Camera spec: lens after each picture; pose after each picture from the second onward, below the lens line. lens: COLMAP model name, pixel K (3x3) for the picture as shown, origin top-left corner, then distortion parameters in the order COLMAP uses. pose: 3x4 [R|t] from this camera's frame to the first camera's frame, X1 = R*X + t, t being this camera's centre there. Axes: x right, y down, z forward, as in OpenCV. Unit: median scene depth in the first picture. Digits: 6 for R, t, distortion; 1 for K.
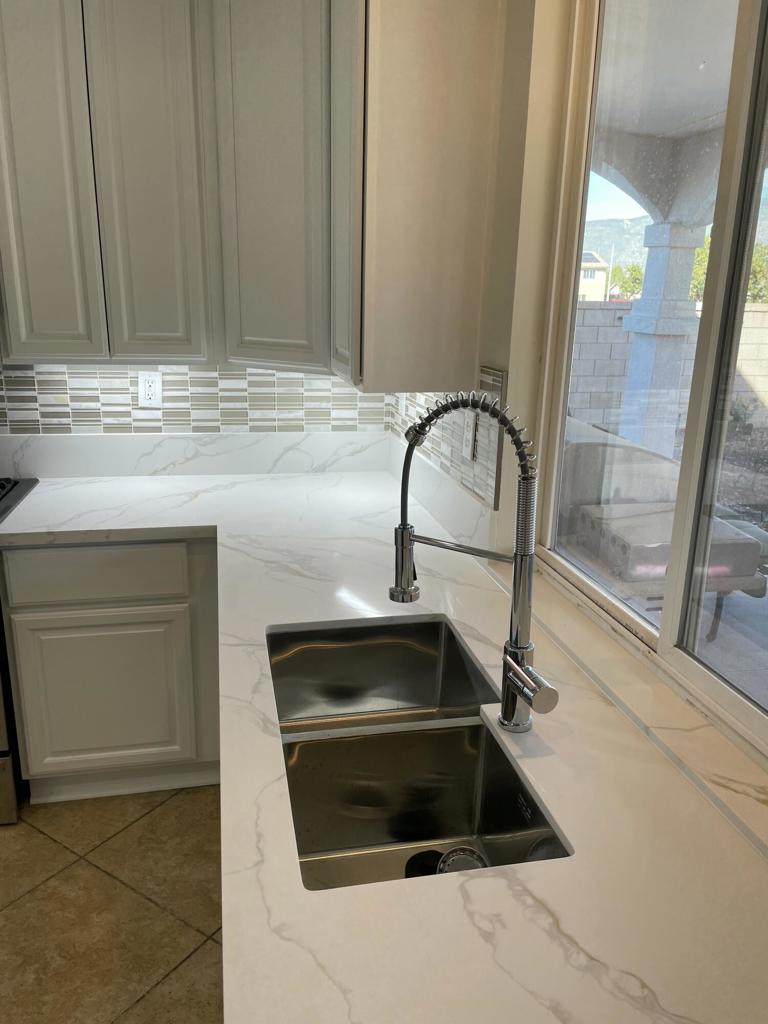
lens RADIAL K [[778.9, 0, 380.8], [0, 778.9, 518.4], [0, 0, 1]] dist [0.082871, -0.099868]
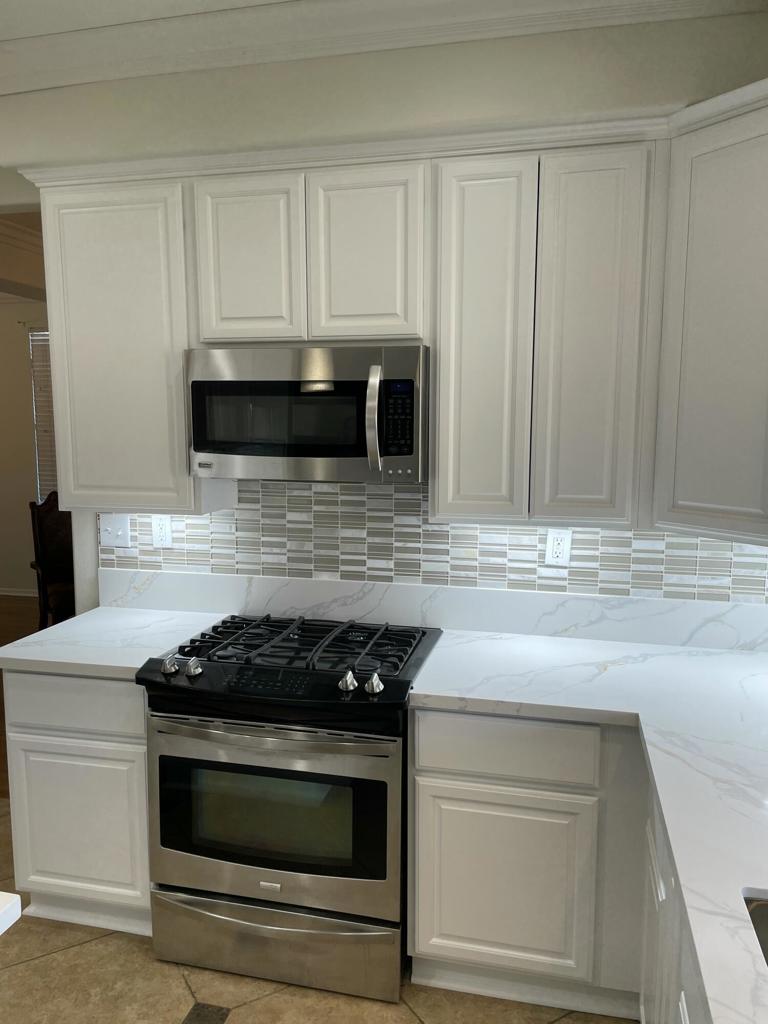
lens RADIAL K [[778.9, 0, 380.8], [0, 778.9, 518.4], [0, 0, 1]] dist [0.082871, -0.099868]
pose [[0.906387, 0.034931, -0.421002, -0.089336], [-0.100114, 0.985948, -0.133732, -0.049488], [0.410415, 0.163361, 0.897147, 0.044477]]
